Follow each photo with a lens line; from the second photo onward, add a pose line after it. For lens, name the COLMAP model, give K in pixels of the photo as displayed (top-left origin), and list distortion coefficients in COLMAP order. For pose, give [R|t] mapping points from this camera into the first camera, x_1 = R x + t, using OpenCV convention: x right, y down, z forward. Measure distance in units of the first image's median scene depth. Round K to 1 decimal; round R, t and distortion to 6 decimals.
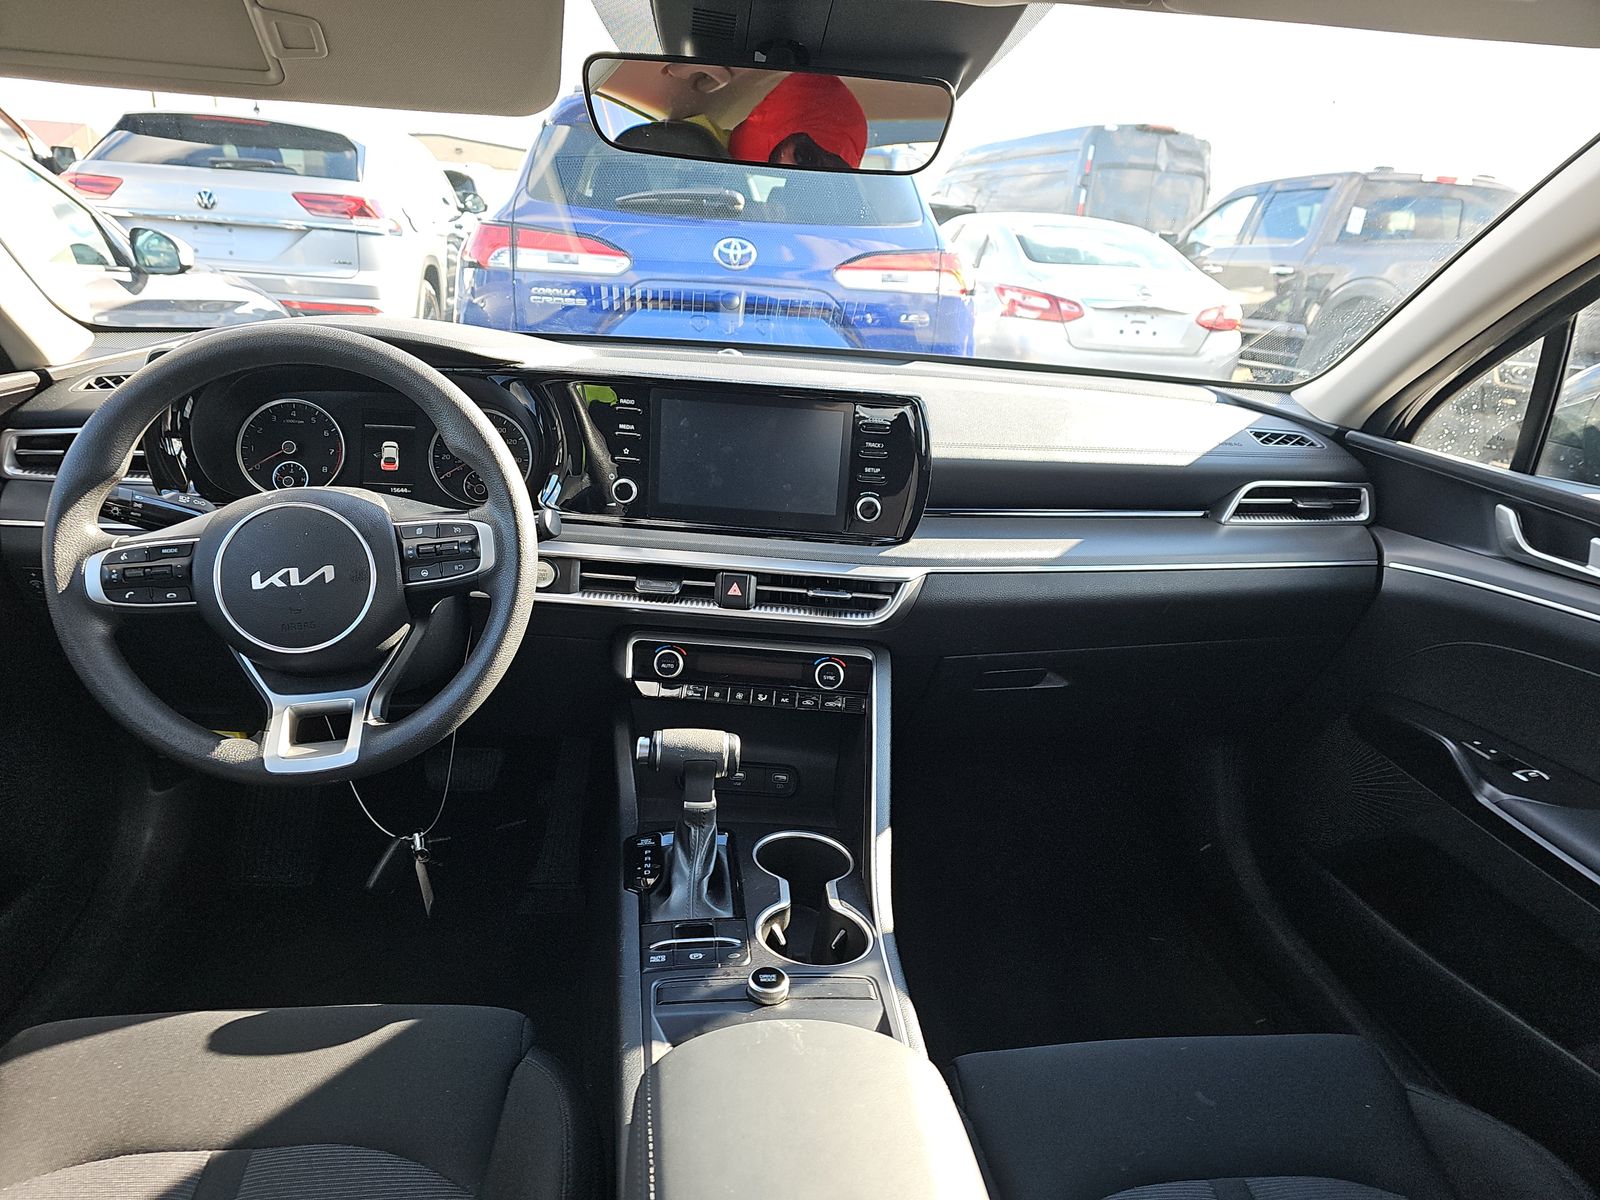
lens RADIAL K [[1123.0, 0, 798.5], [0, 1123.0, 649.0], [0, 0, 1]] dist [0.015673, 0.001320]
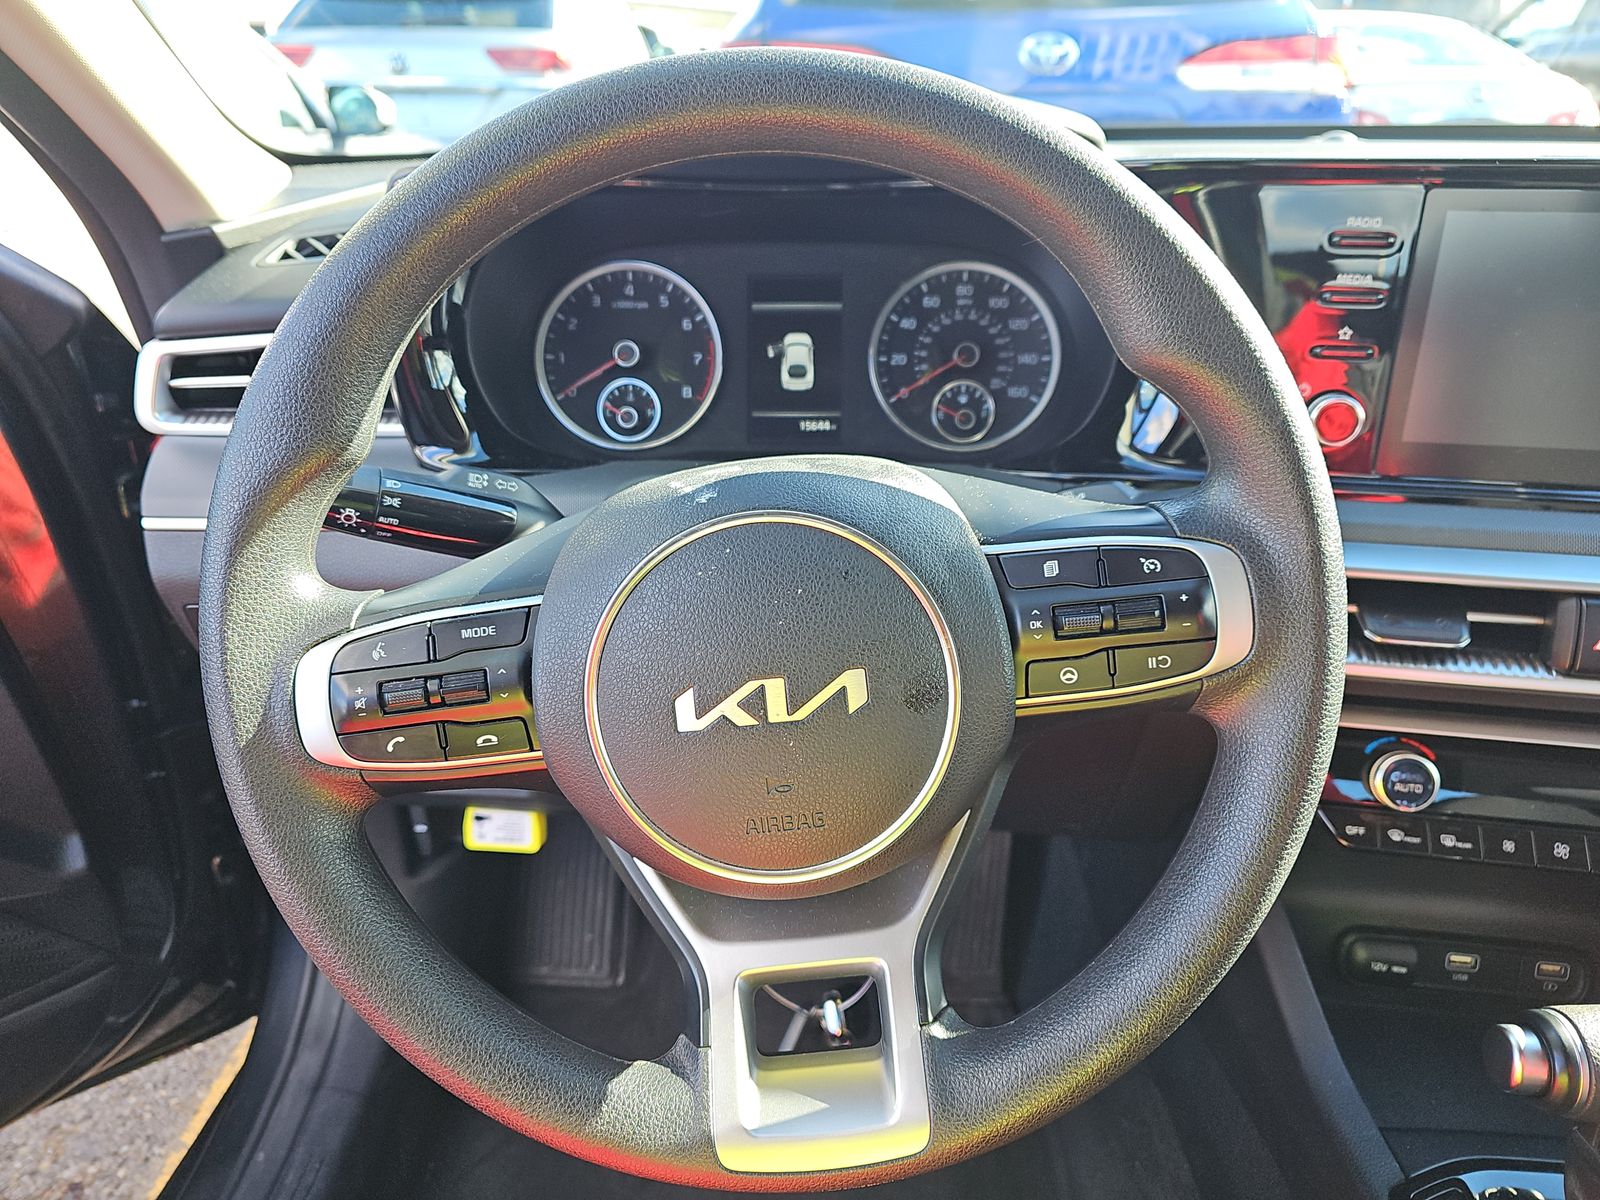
lens RADIAL K [[1123.0, 0, 798.5], [0, 1123.0, 649.0], [0, 0, 1]] dist [0.015673, 0.001320]
pose [[0.988214, 0.004596, -0.153013, -0.309059], [0.011878, 0.994233, 0.106578, -0.101518], [0.152620, -0.107140, 0.982460, 0.500087]]
